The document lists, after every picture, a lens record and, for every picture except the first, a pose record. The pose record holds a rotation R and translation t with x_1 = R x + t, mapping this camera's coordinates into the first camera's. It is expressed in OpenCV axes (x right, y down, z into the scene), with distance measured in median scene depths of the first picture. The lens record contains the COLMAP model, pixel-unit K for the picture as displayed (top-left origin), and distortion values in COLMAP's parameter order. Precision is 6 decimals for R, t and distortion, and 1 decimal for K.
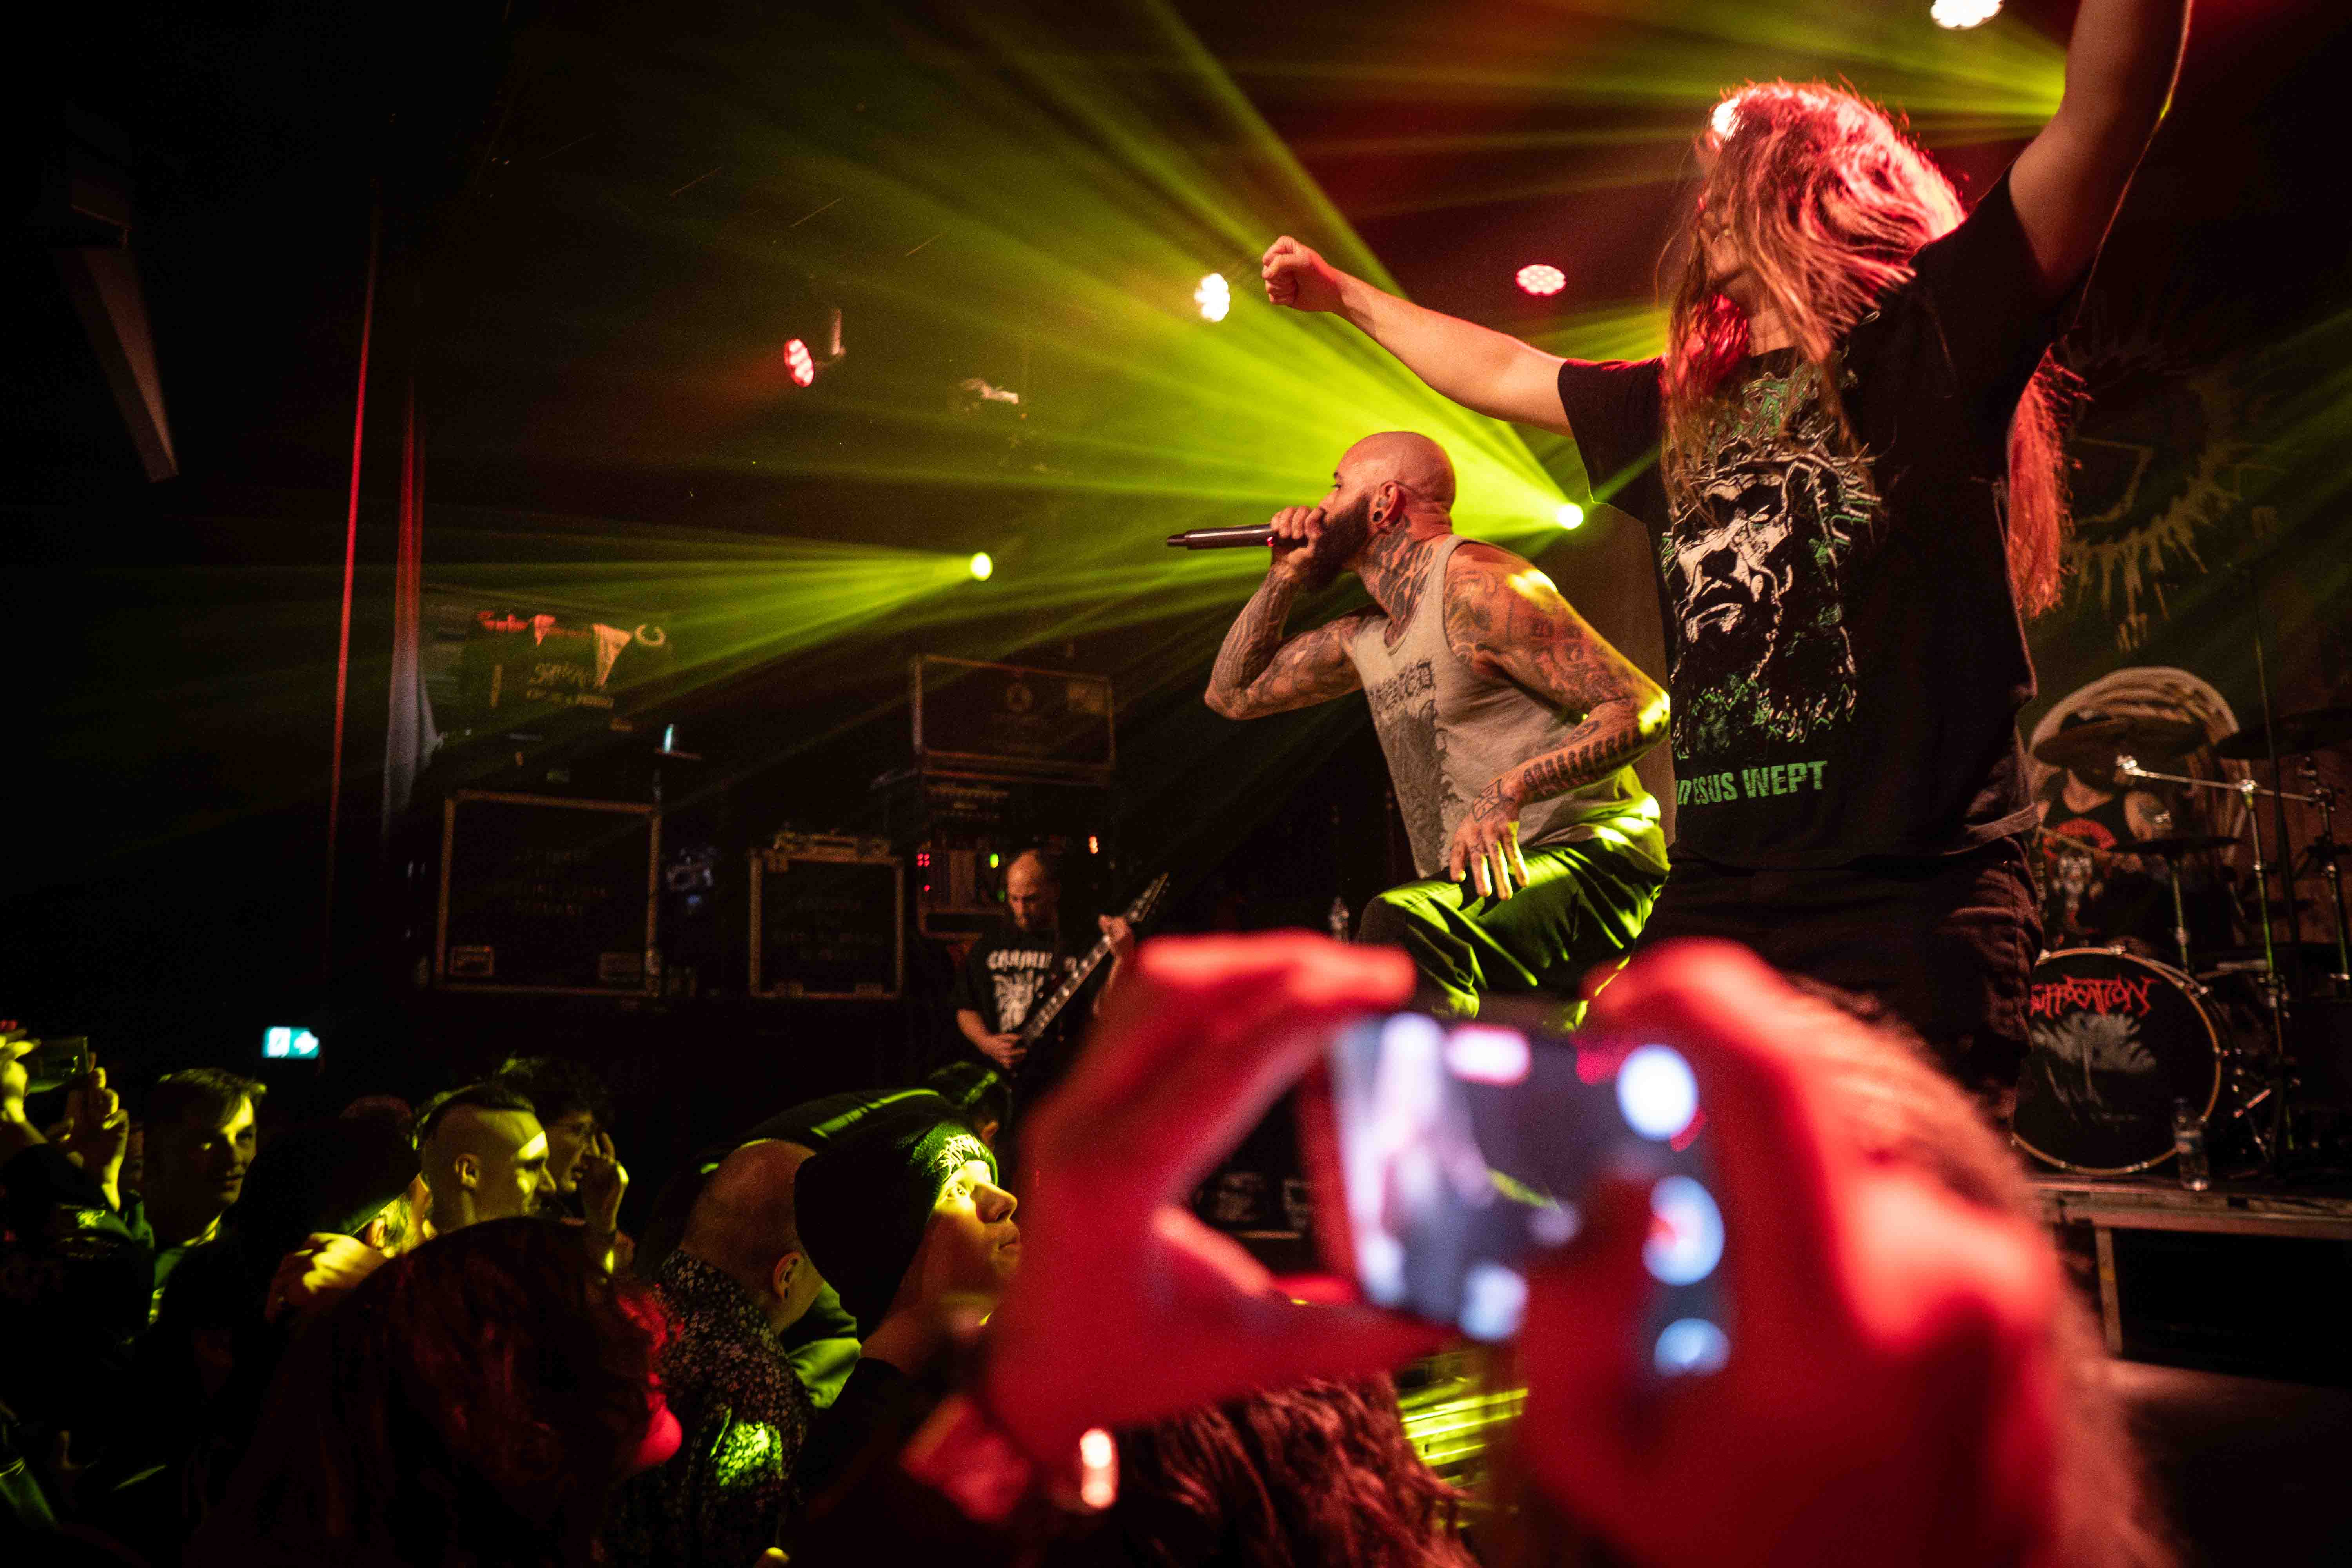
lens RADIAL K [[1654.0, 0, 1171.2], [0, 1654.0, 771.4], [0, 0, 1]] dist [-0.109827, 0.072621]
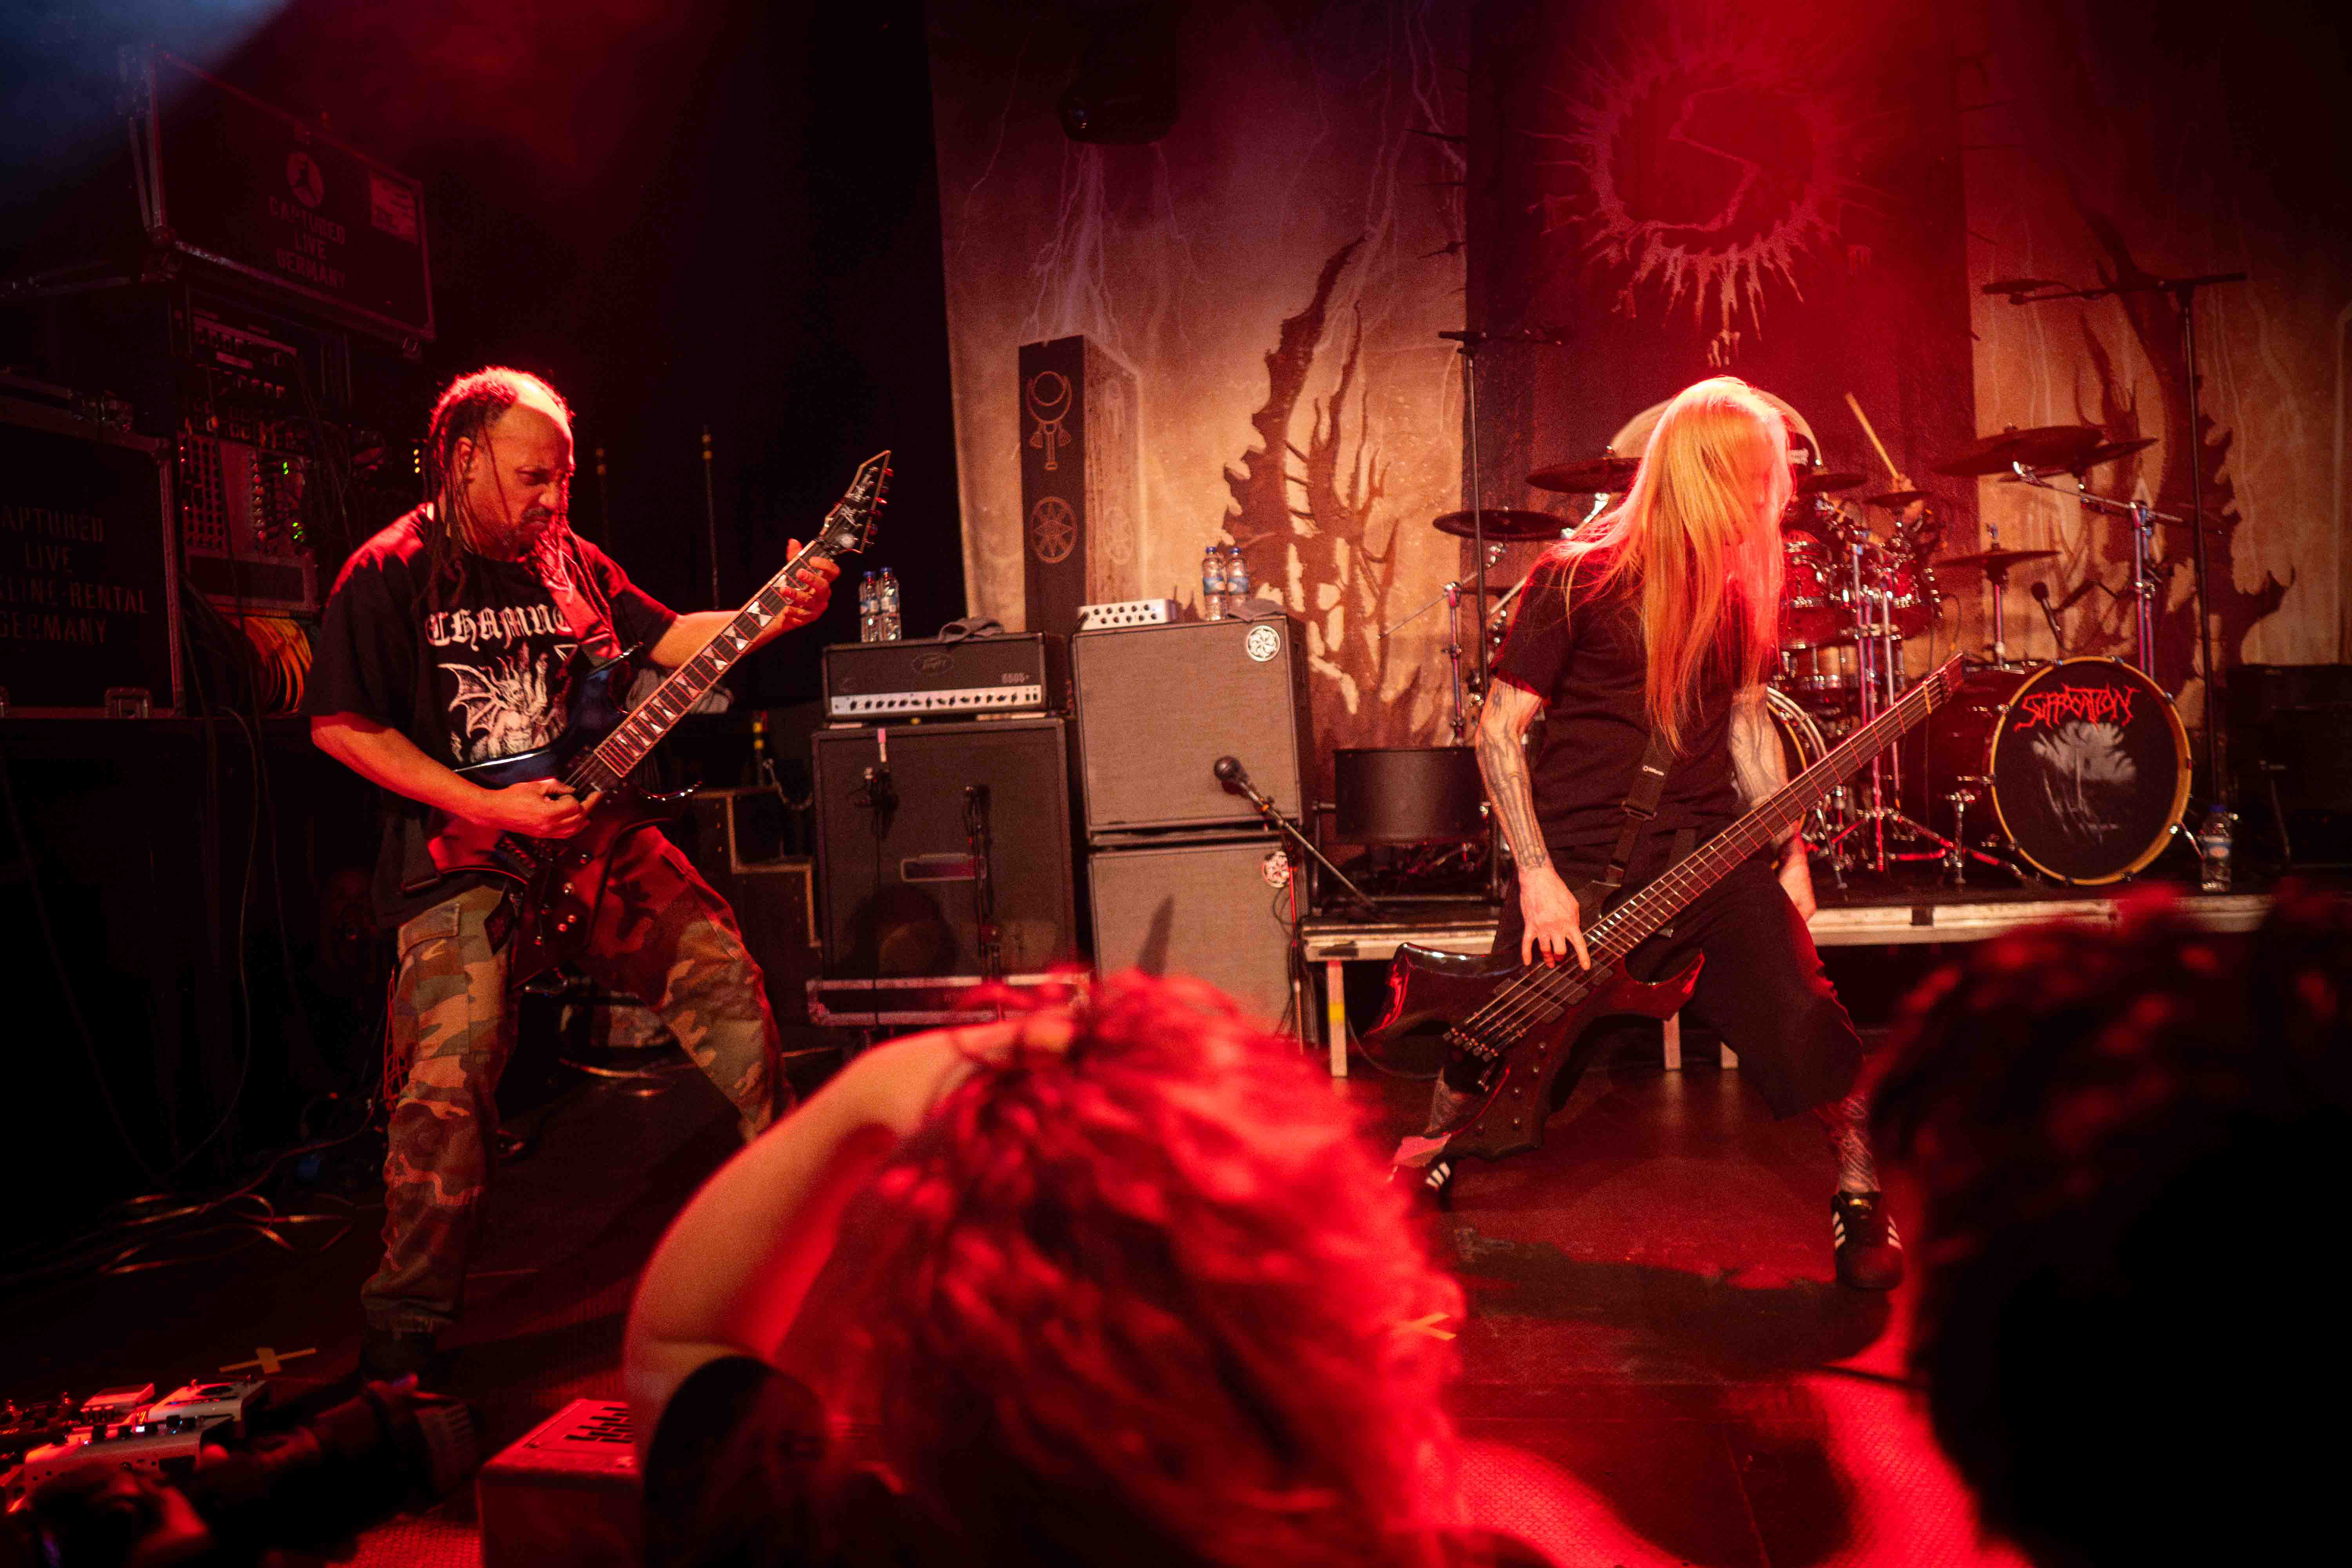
lens RADIAL K [[1654.0, 0, 1171.2], [0, 1654.0, 771.4], [0, 0, 1]] dist [-0.109827, 0.072621]
pose [[0.694609, -0.028366, 0.718828, -0.504827], [-0.086721, 0.988634, 0.122812, 0.107031], [-0.714142, -0.147644, 0.684254, 0.715266]]
